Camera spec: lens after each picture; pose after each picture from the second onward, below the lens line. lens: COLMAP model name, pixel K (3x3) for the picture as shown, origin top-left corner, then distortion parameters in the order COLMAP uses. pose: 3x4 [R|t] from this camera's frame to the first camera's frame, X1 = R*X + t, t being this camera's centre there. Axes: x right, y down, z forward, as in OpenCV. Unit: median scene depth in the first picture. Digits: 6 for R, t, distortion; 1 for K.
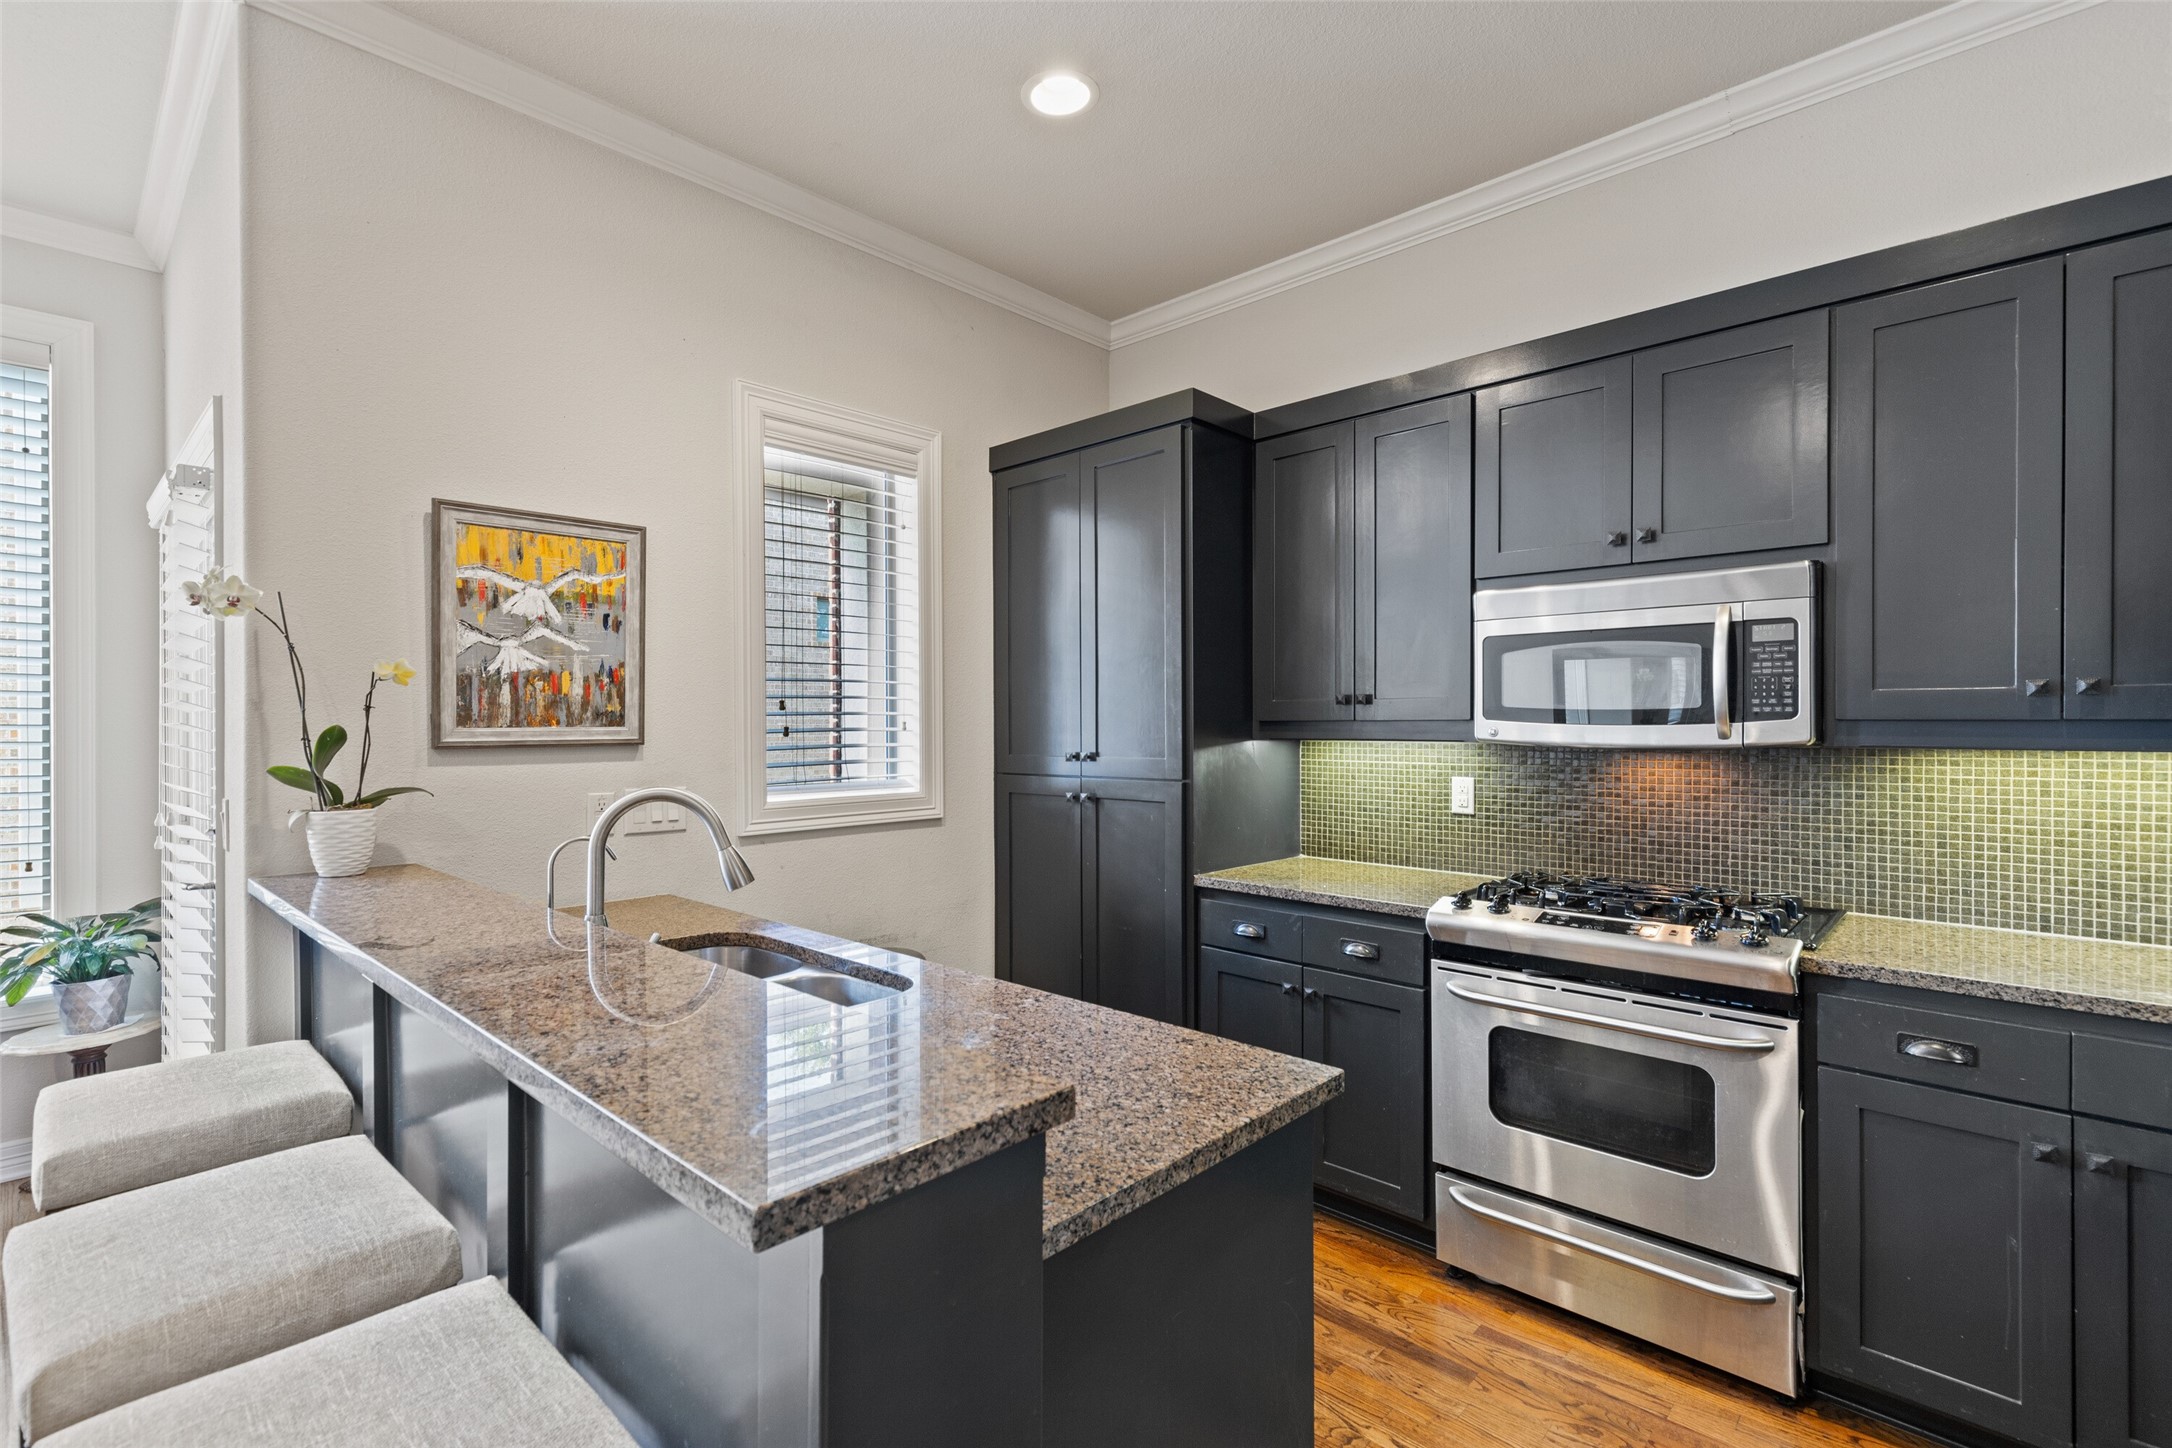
lens RADIAL K [[989.8, 0, 1040.9], [0, 989.8, 723.8], [0, 0, 1]] dist [0.010345, -0.002889]
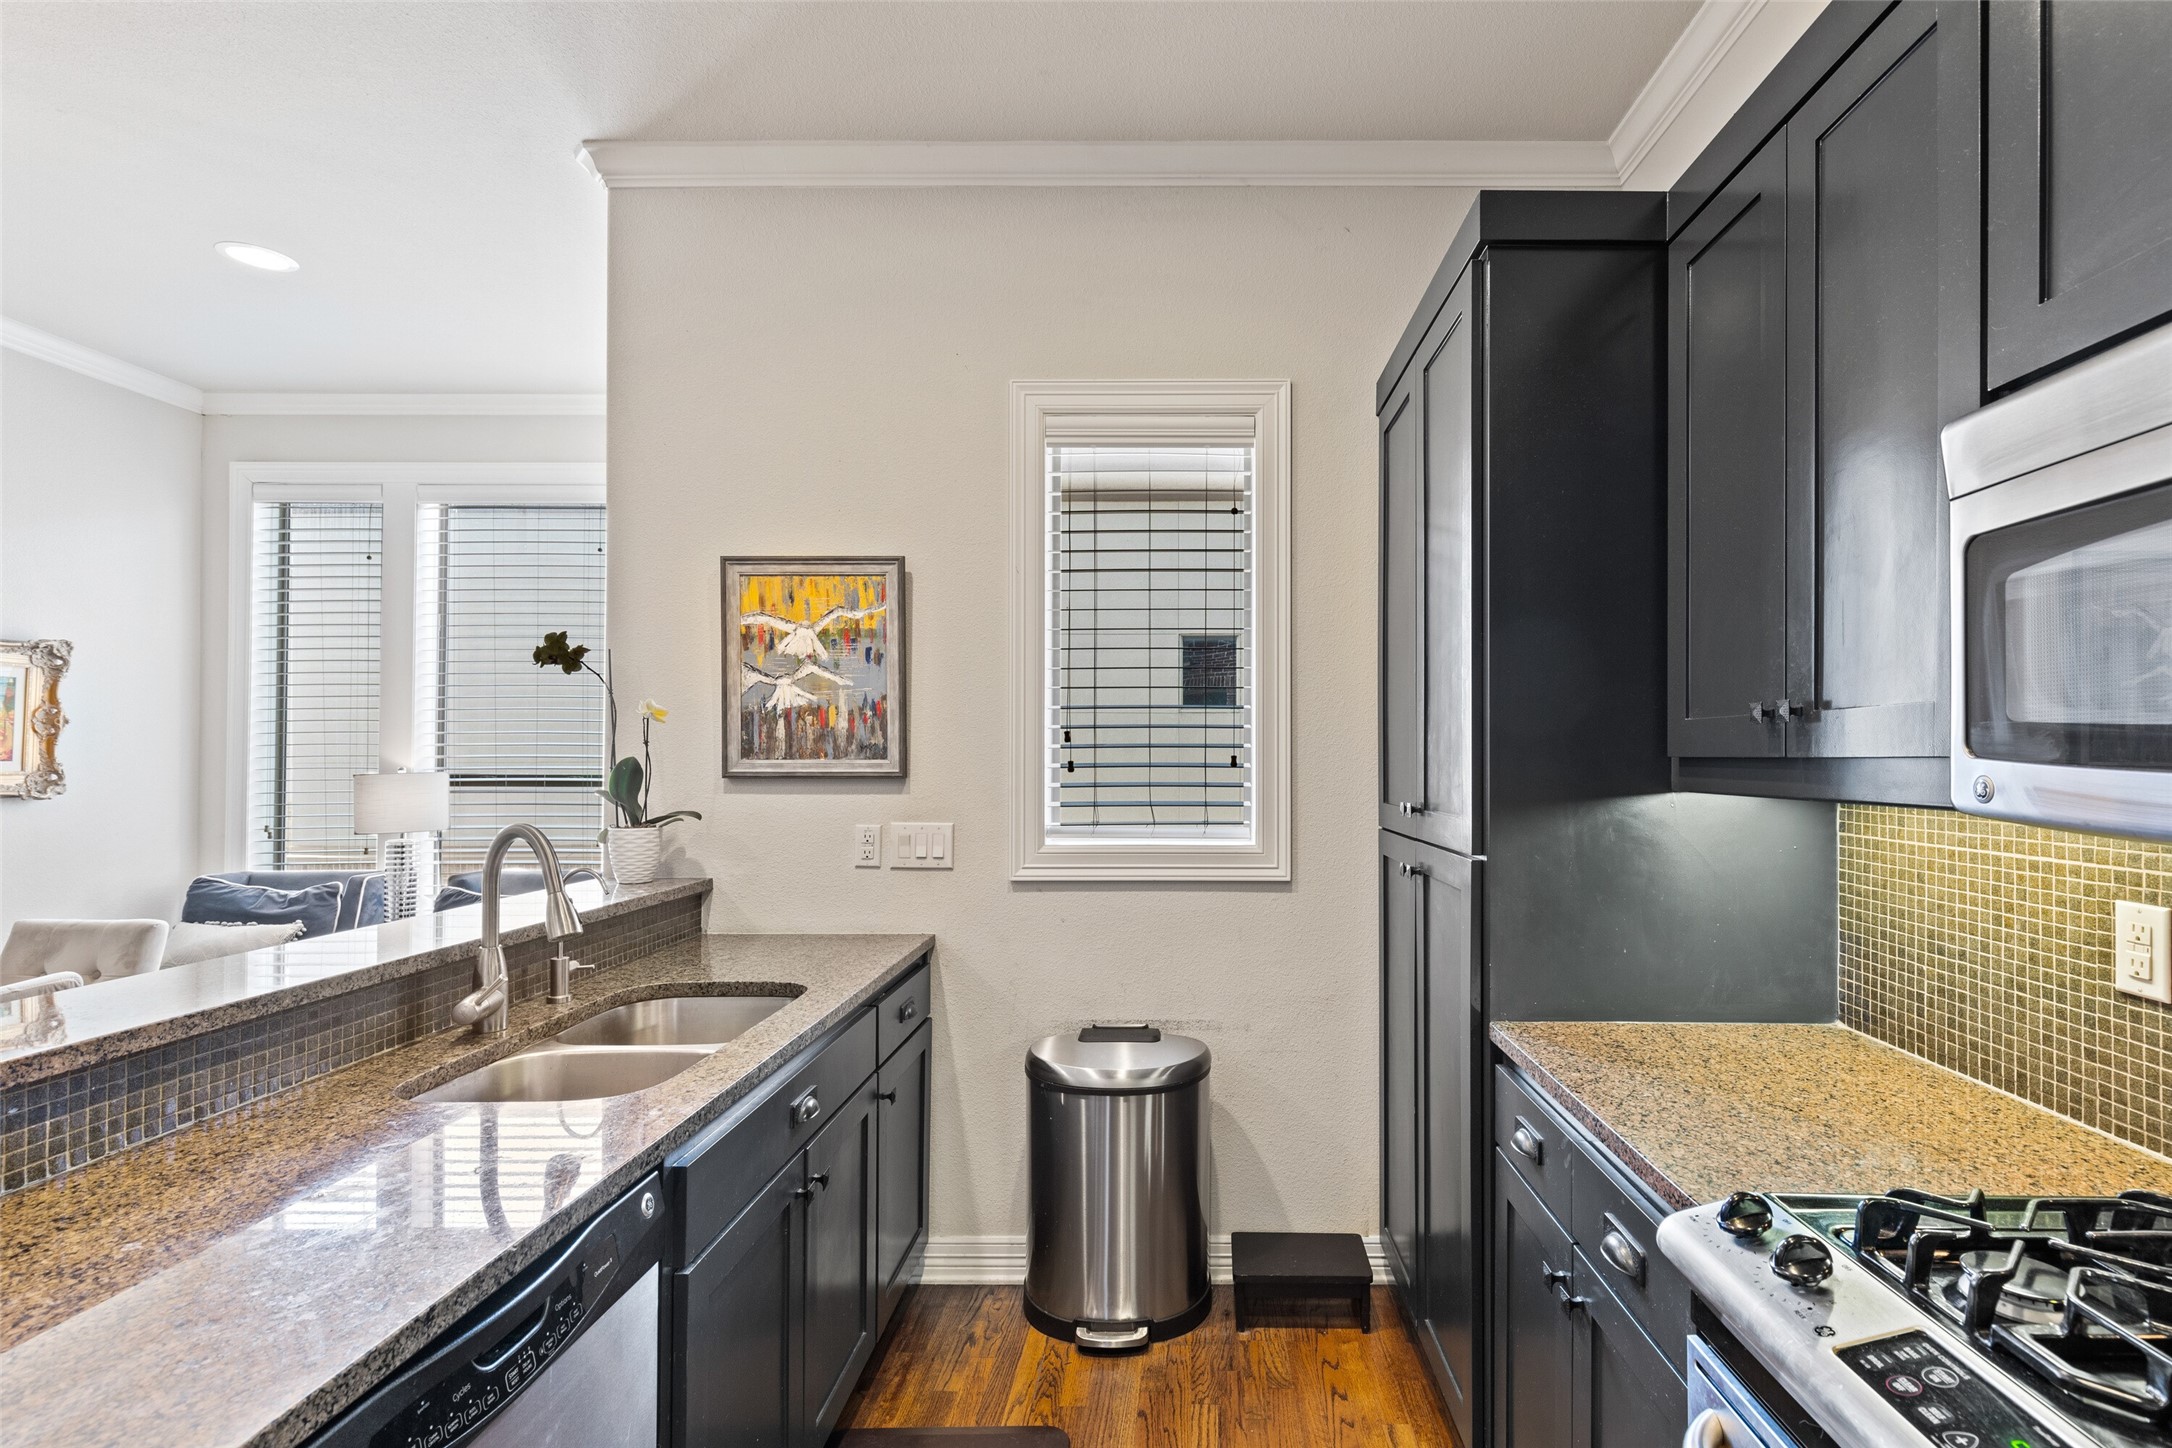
lens RADIAL K [[989.8, 0, 1090.7], [0, 989.8, 747.9], [0, 0, 1]] dist [0.010345, -0.002889]
pose [[0.702835, -0.000260, -0.711353, 0.451060], [-0.004497, 0.999978, -0.004808, -0.005132], [0.711338, 0.006578, 0.702819, 0.469298]]
